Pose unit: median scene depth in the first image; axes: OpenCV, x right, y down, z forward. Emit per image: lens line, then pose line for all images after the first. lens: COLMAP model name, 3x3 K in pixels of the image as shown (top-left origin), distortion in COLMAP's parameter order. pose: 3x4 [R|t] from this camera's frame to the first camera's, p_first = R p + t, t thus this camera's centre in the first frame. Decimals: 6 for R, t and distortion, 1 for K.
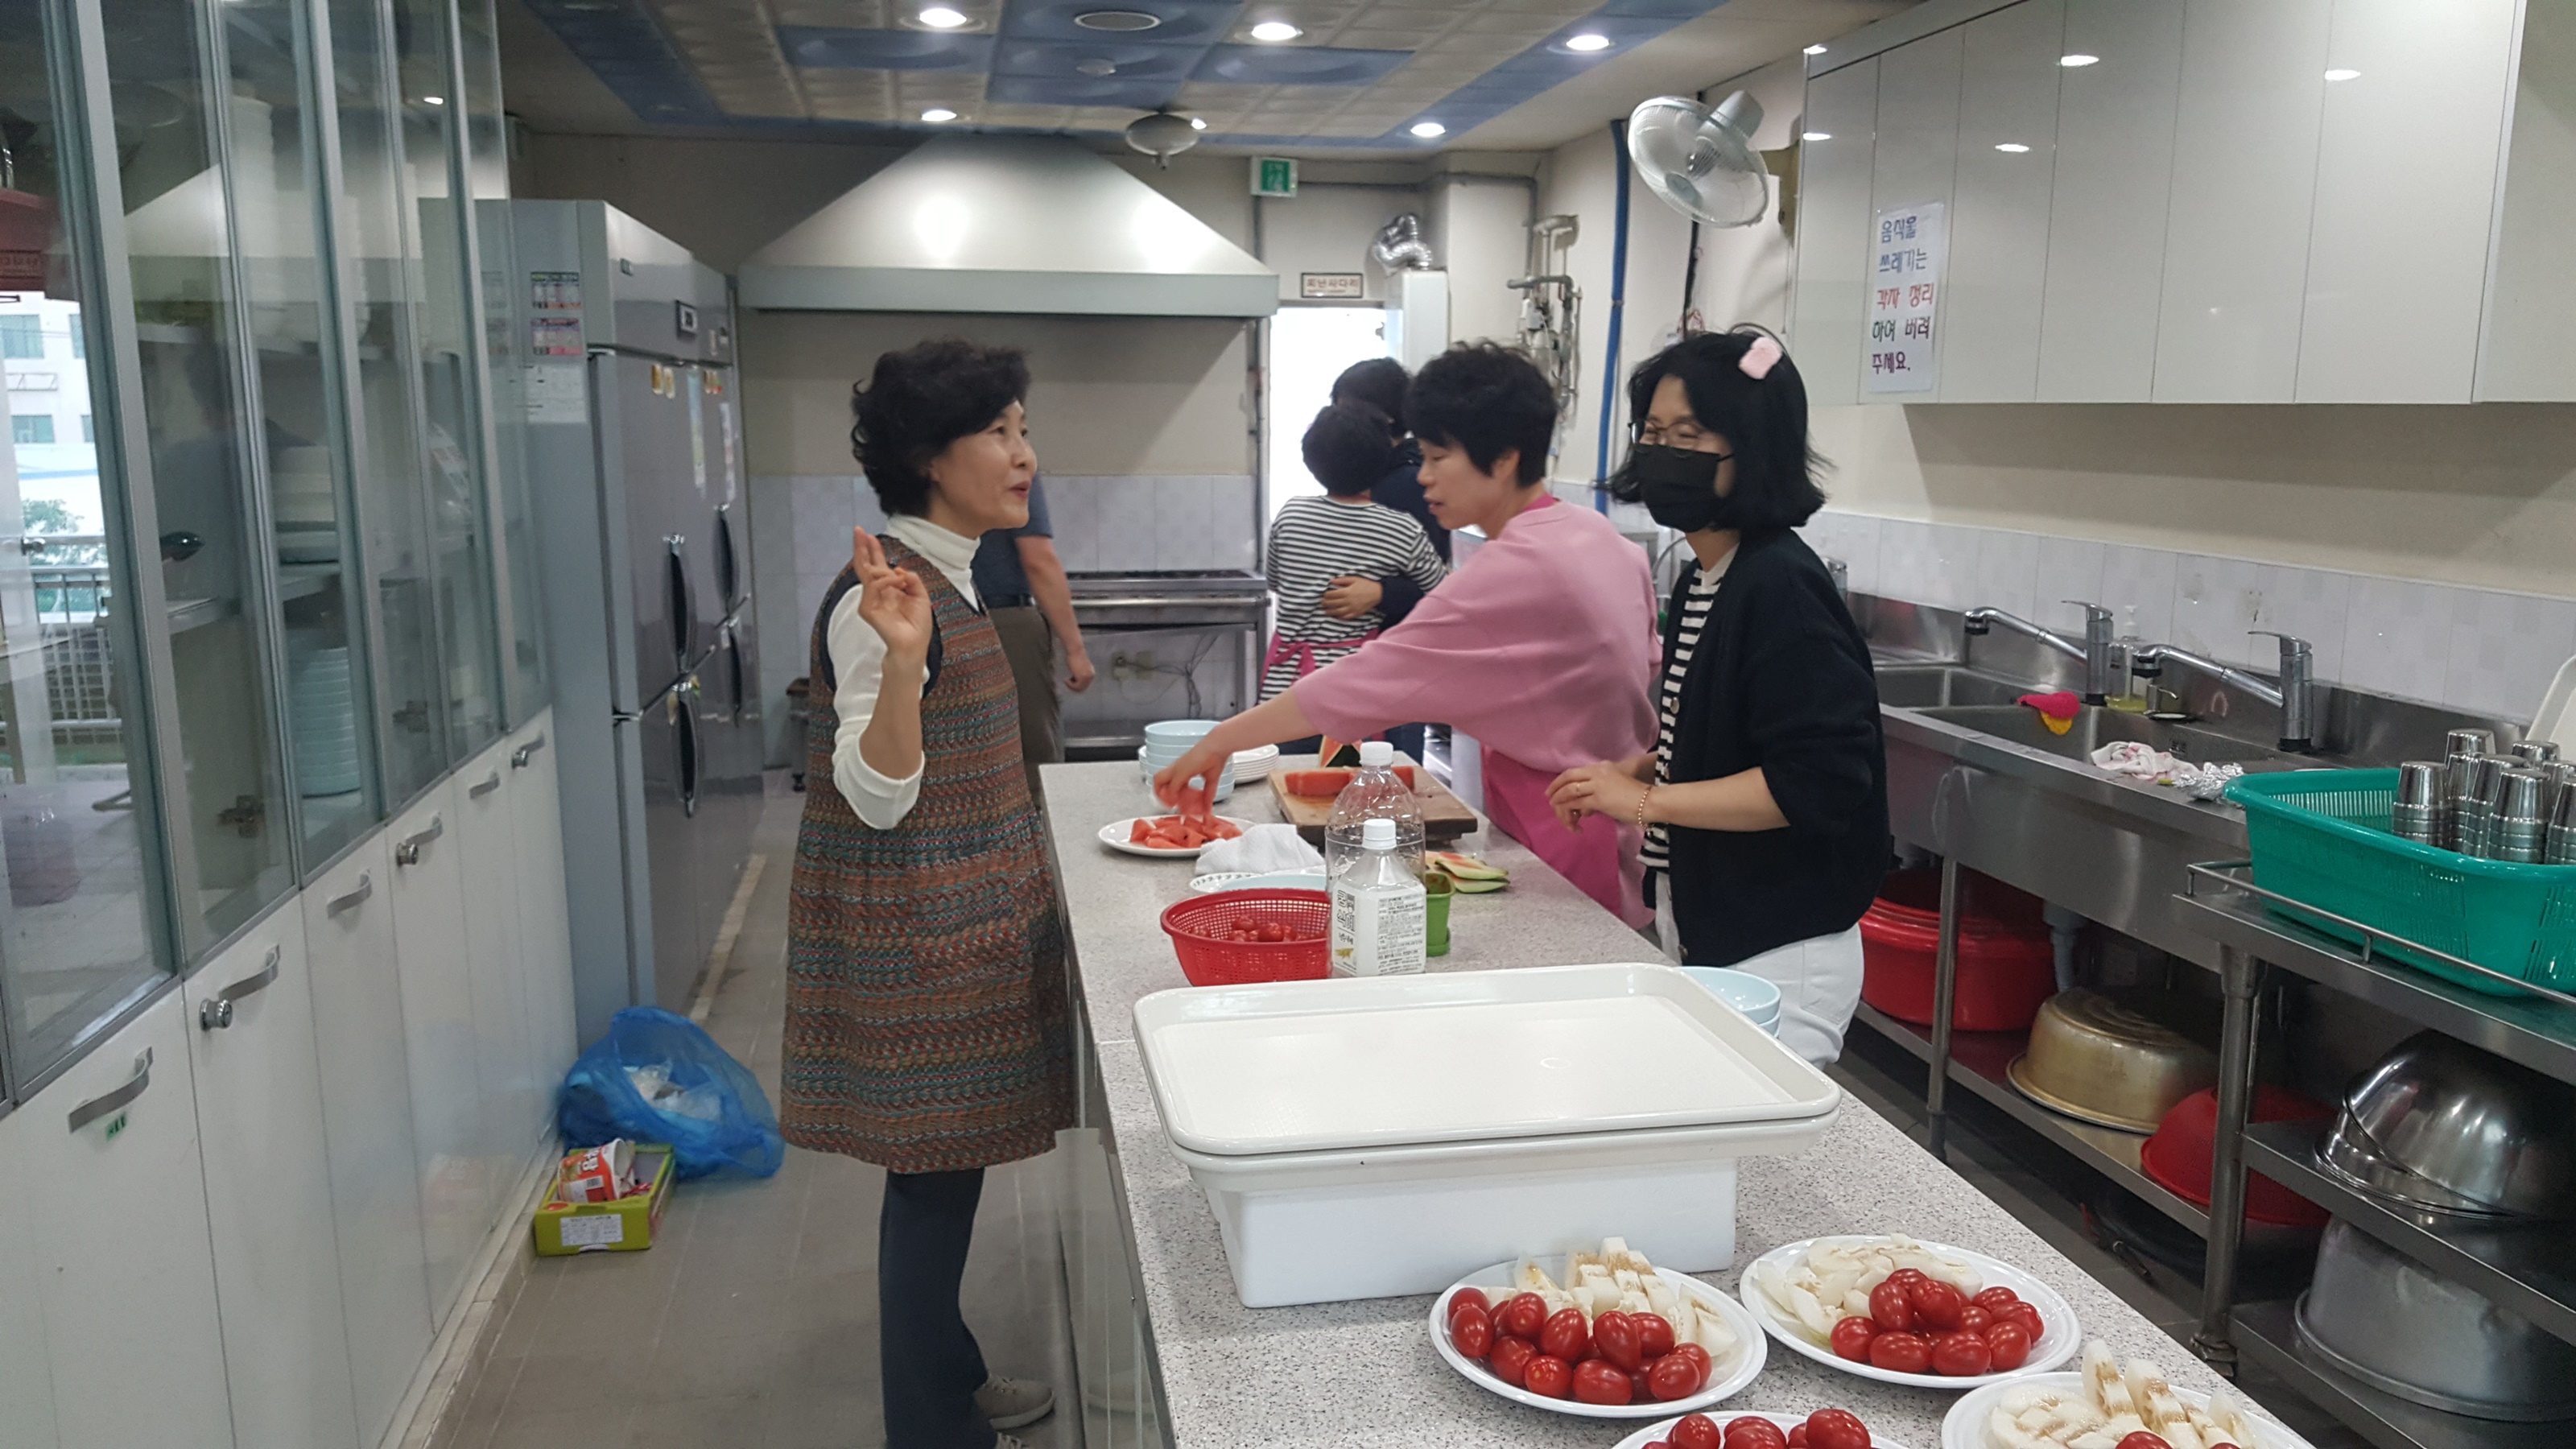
lens RADIAL K [[1871.7, 0, 1258.3], [0, 1871.7, 735.8], [0, 0, 1]] dist [0.079995, -0.135569]
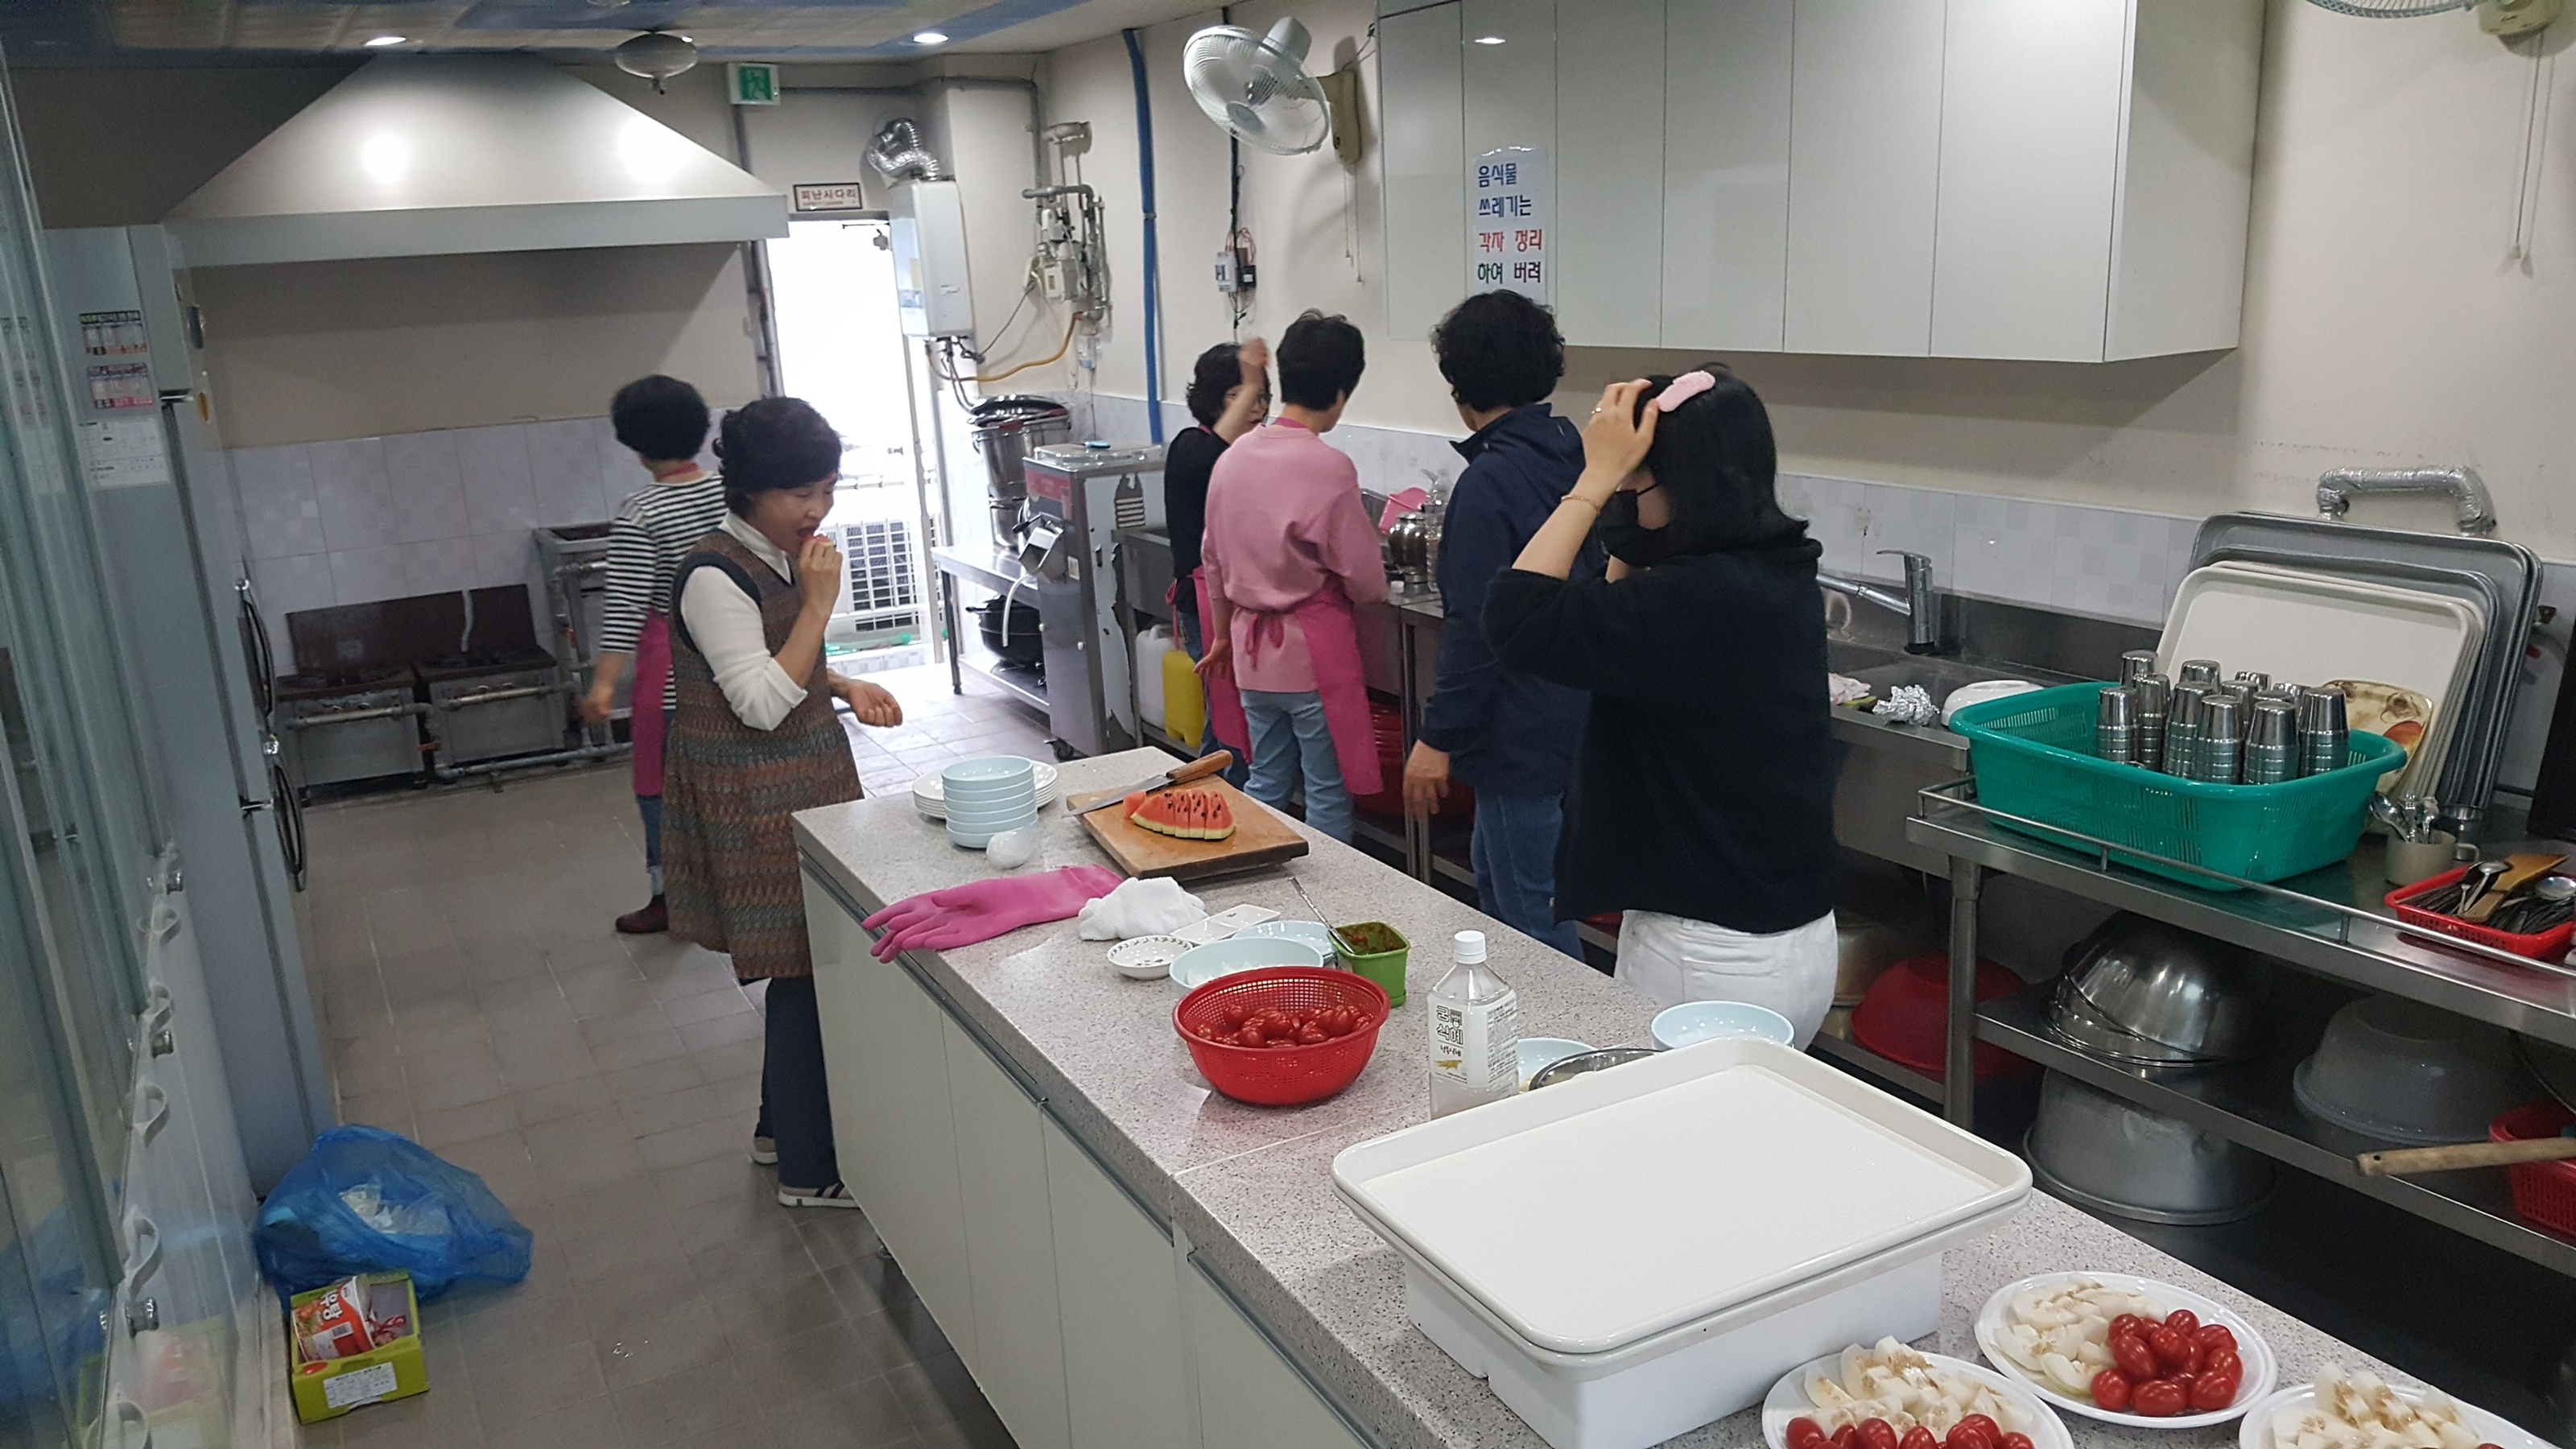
lens RADIAL K [[1871.7, 0, 1322.4], [0, 1871.7, 766.1], [0, 0, 1]] dist [0.079995, -0.135569]
pose [[0.953001, -0.126652, 0.275225, -0.104775], [0.106754, 0.990544, 0.086177, -0.053550], [-0.283537, -0.052745, 0.957510, 0.009144]]
